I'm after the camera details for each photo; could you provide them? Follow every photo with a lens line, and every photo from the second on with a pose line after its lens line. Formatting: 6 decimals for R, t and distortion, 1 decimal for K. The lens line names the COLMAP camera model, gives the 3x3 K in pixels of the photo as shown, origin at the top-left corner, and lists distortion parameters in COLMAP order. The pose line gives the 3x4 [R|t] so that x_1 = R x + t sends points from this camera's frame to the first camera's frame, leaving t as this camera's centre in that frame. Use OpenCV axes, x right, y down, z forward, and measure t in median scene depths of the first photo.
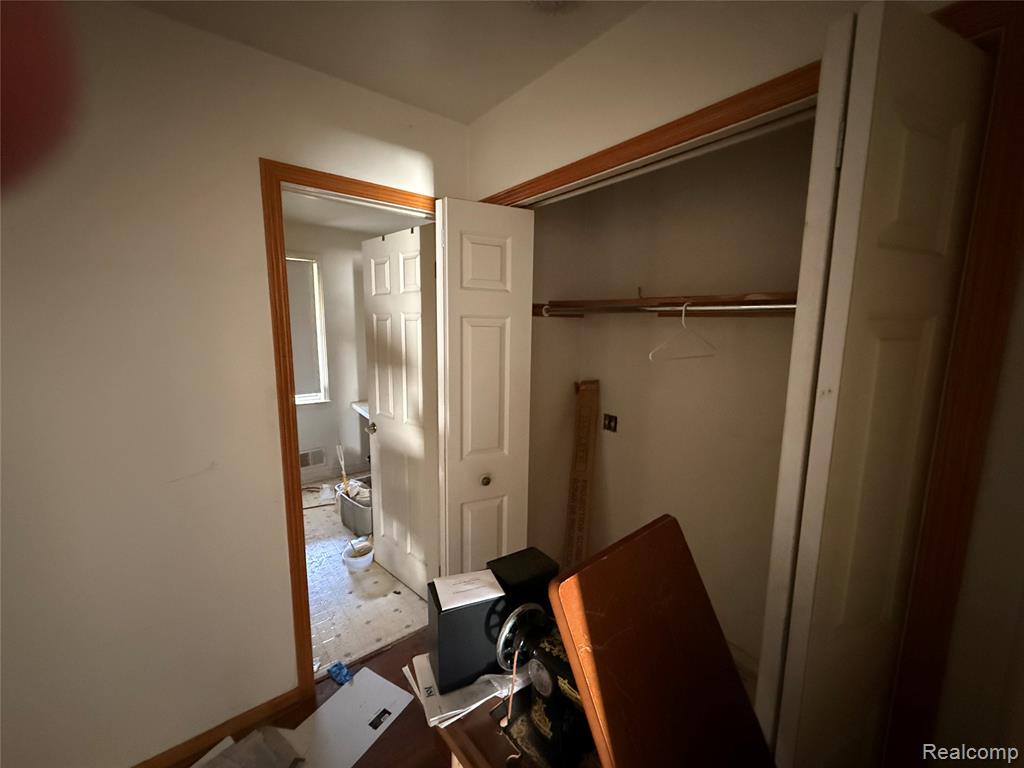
lens RADIAL K [[413.4, 0, 511.1], [0, 413.4, 384.4], [0, 0, 1]] dist [0.000514, 0.000334]
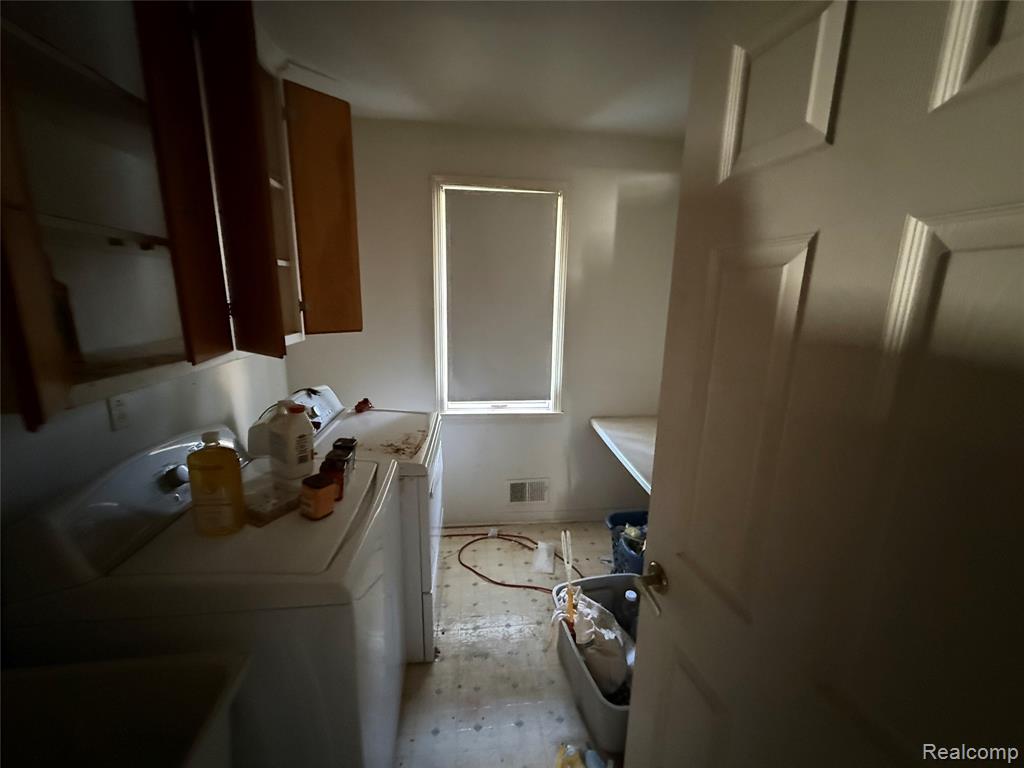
lens RADIAL K [[413.4, 0, 511.7], [0, 413.4, 382.4], [0, 0, 1]] dist [0.000514, 0.000334]
pose [[0.852003, 0.118438, -0.509964, -0.175587], [-0.088502, 0.992639, 0.082676, -0.056722], [0.516002, -0.025307, 0.856213, 0.396941]]
